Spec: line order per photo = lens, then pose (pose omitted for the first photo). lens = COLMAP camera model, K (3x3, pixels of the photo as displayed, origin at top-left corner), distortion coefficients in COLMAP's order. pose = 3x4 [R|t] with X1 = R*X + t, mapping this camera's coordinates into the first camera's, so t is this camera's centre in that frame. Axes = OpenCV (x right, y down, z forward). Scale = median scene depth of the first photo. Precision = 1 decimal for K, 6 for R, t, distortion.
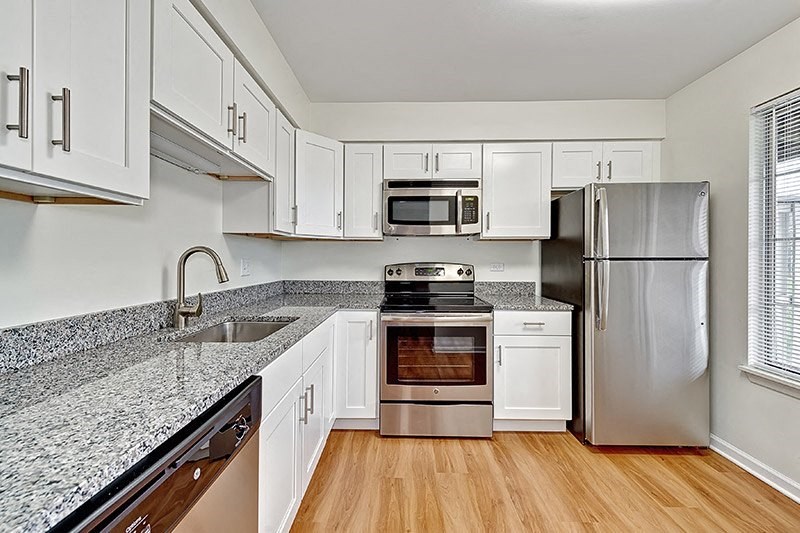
lens RADIAL K [[273.5, 0, 400.0], [0, 273.5, 266.5], [0, 0, 1]] dist [0.000279, 0.000019]
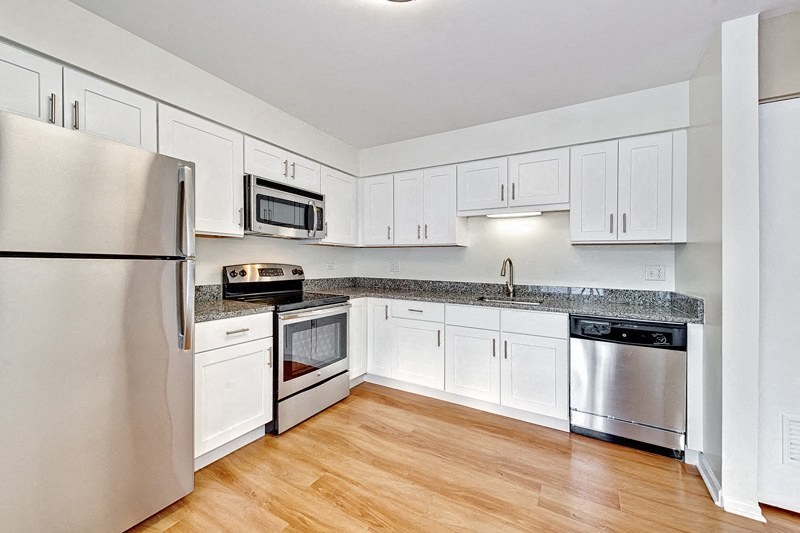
lens RADIAL K [[325.7, 0, 400.0], [0, 325.7, 266.5], [0, 0, 1]] dist [0.001639, 0.000208]
pose [[0.480419, 0.000479, 0.877039, -0.775013], [0.005930, 0.999975, -0.003795, 0.005298], [-0.877019, 0.007024, 0.480404, 0.013898]]
